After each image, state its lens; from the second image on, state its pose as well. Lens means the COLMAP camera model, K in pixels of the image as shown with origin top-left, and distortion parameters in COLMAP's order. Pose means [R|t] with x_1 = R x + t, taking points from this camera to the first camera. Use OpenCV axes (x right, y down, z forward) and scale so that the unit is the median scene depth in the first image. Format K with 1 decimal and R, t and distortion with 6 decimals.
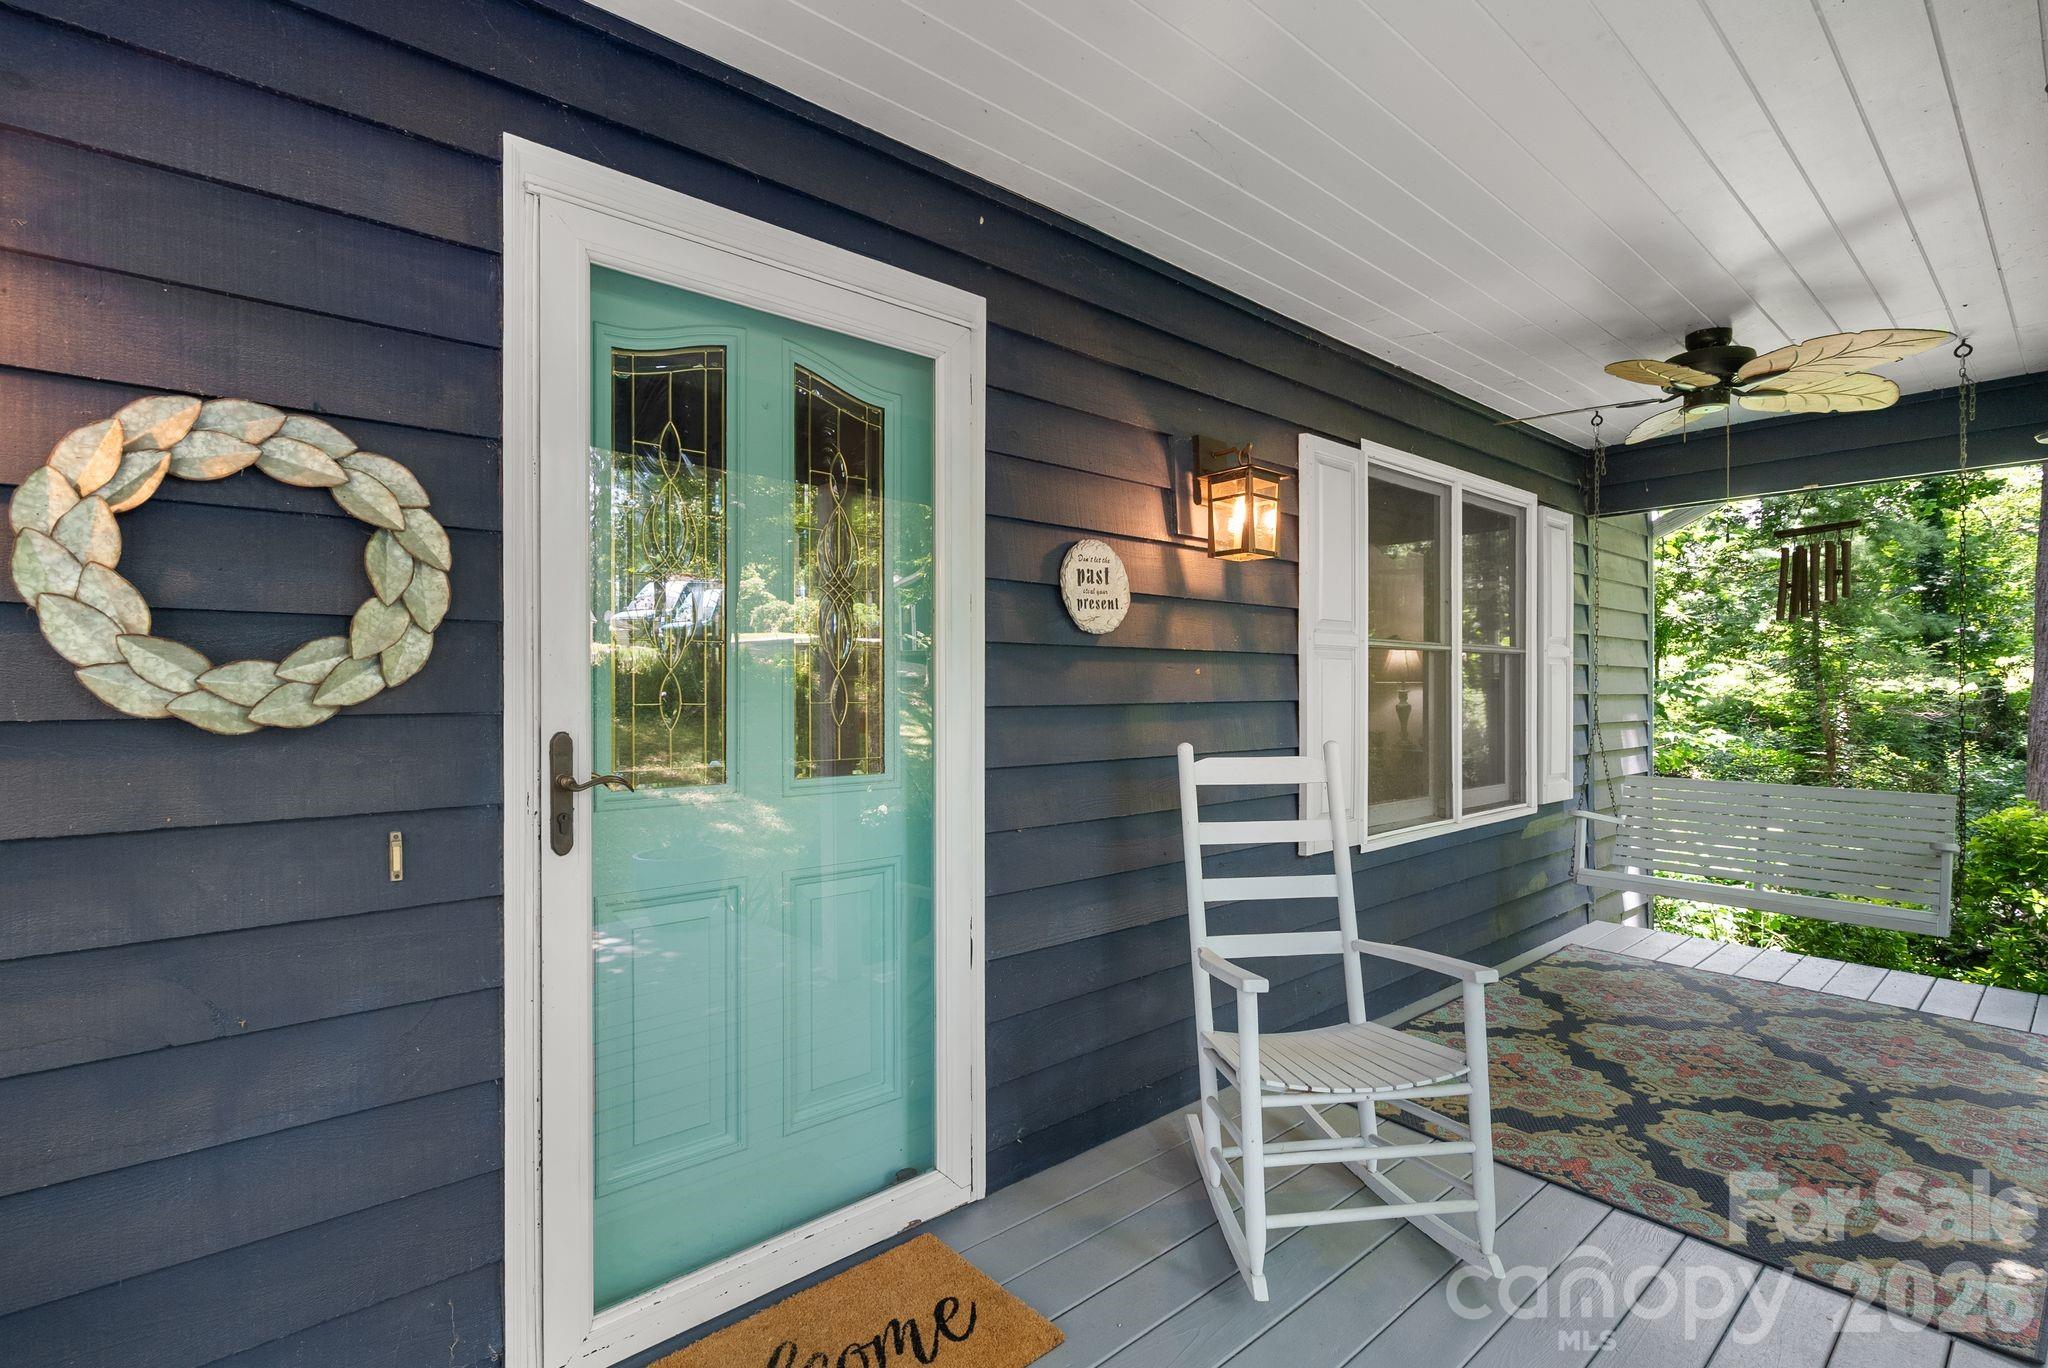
lens RADIAL K [[929.7, 0, 1024.0], [0, 929.7, 684.0], [0, 0, 1]] dist [-0.003855, -0.000056]
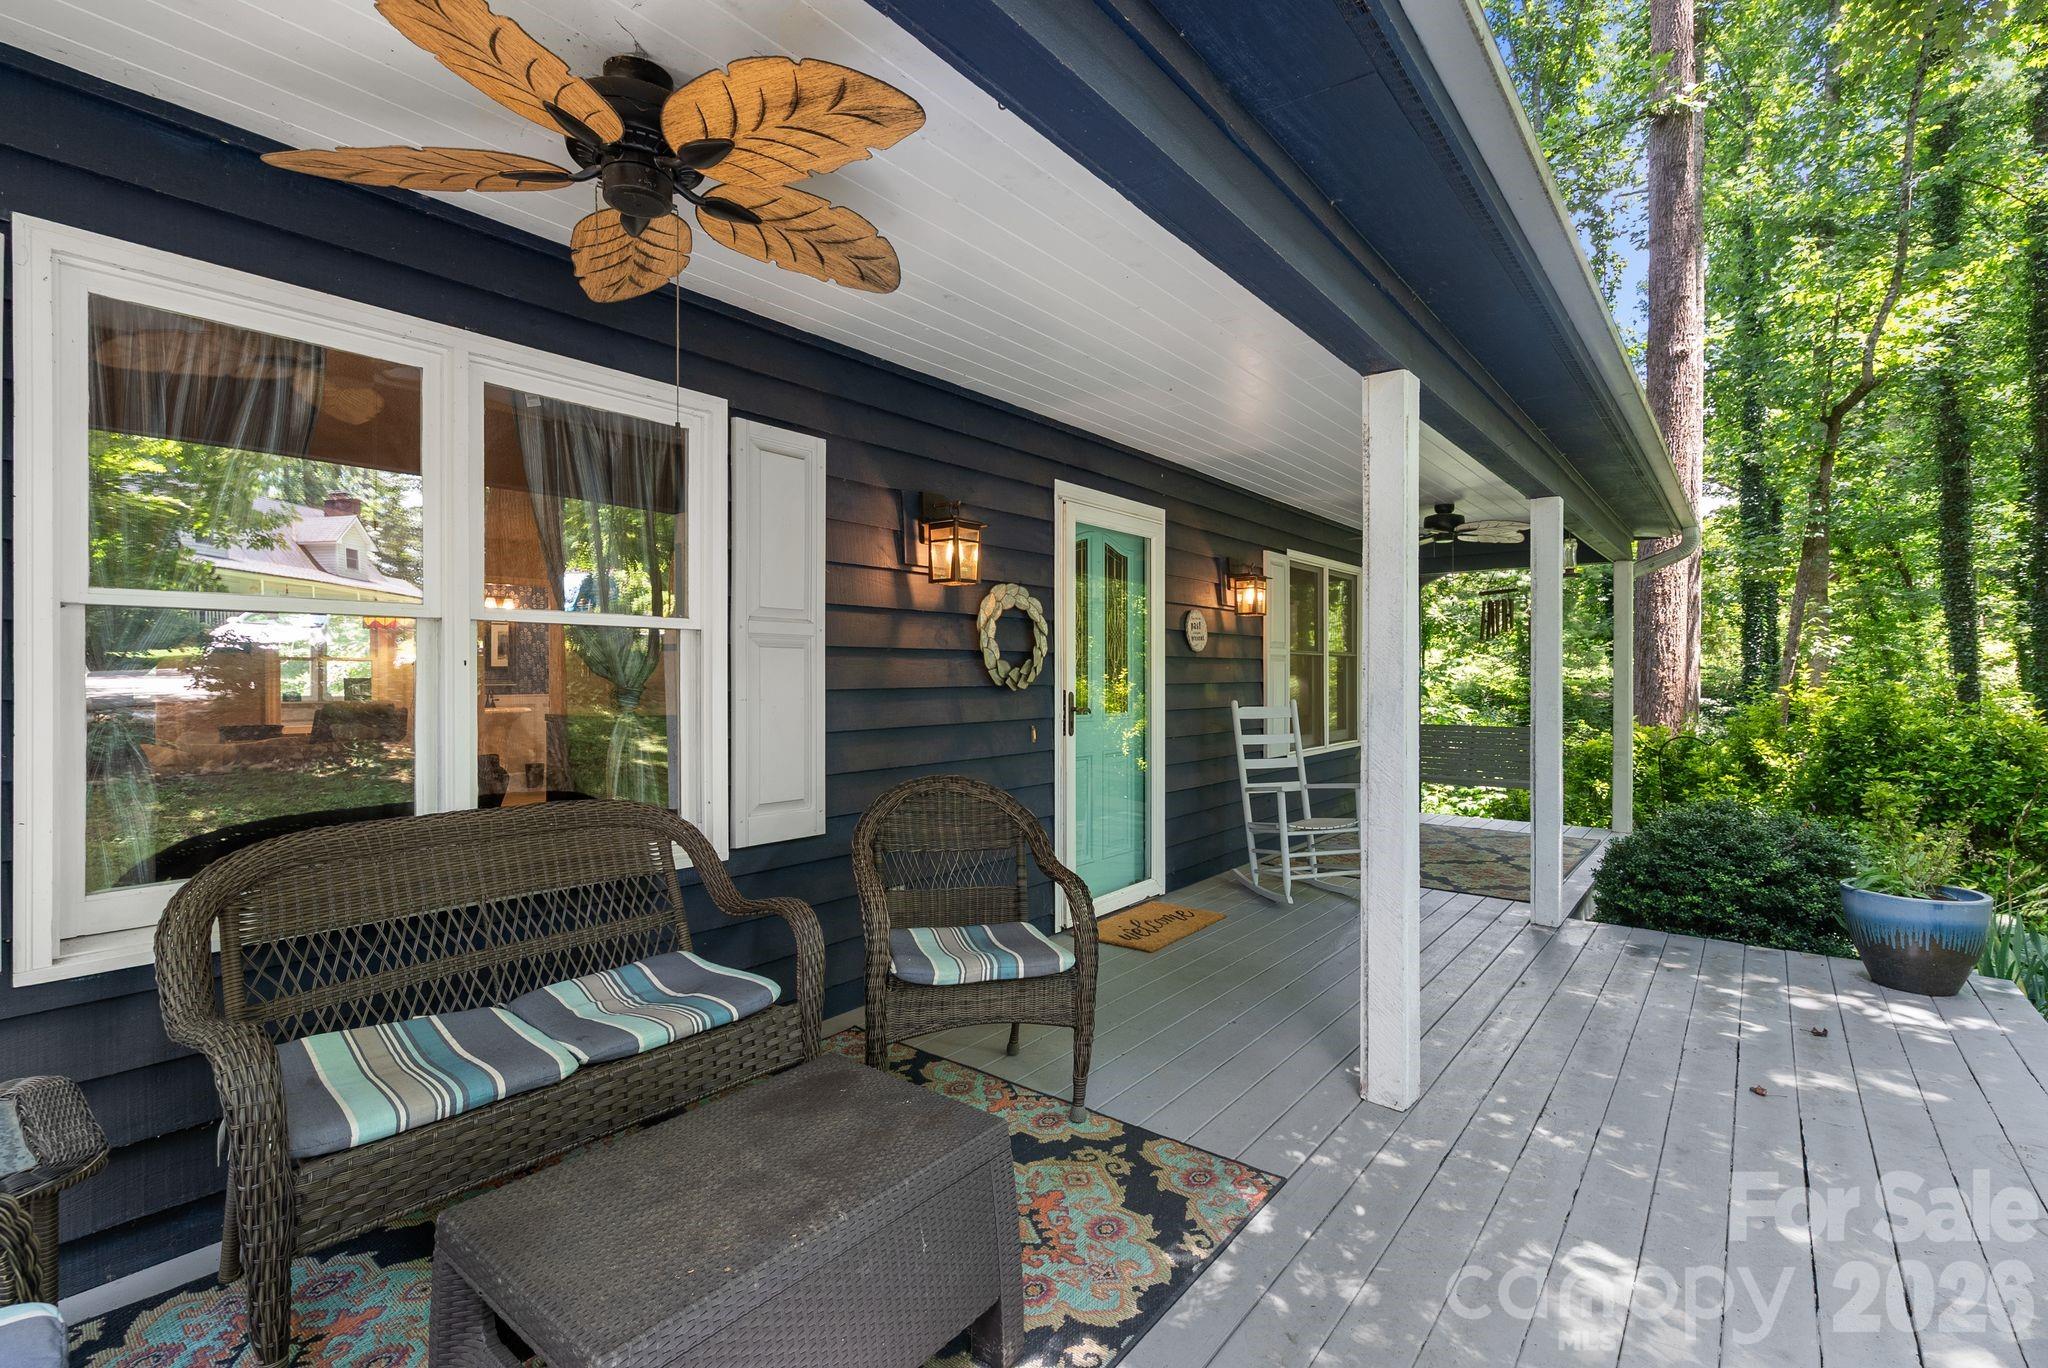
lens RADIAL K [[911.7, 0, 1037.4], [0, 911.7, 670.5], [0, 0, 1]] dist [-0.002624, -0.000050]
pose [[0.980453, 0.000657, 0.196751, -0.746972], [-0.000391, 0.999999, -0.001386, -0.005700], [-0.196752, 0.001282, 0.980452, -1.099075]]
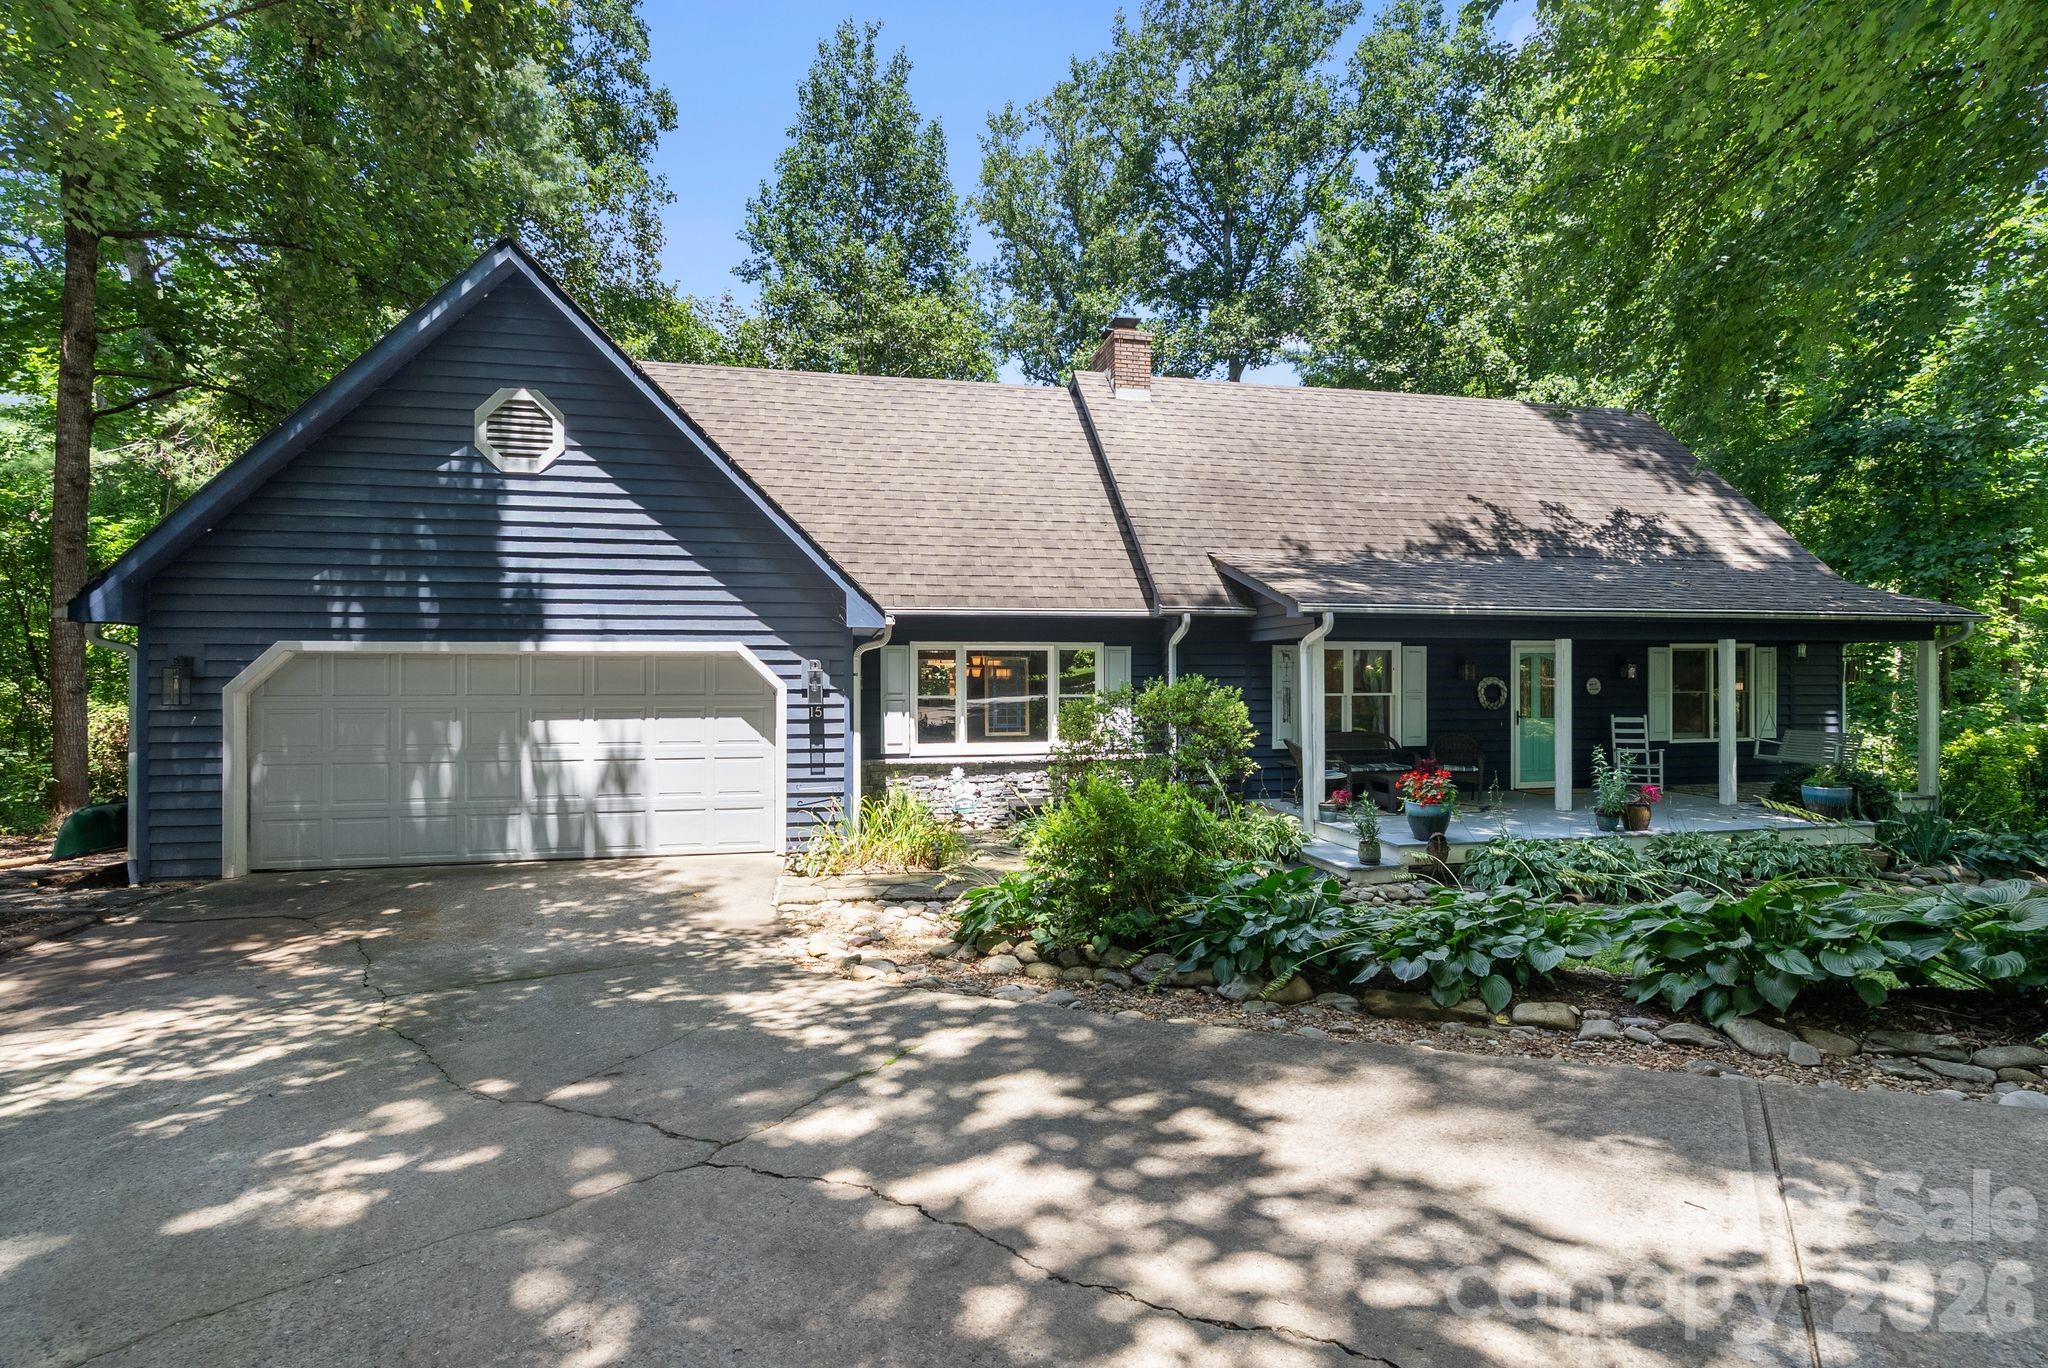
lens RADIAL K [[929.7, 0, 1024.0], [0, 929.7, 684.0], [0, 0, 1]] dist [-0.003855, -0.000056]
pose [[0.873858, -0.009472, -0.486089, -0.206413], [0.003358, 0.999904, -0.013447, -0.060032], [0.486170, 0.010118, 0.873806, -5.621397]]
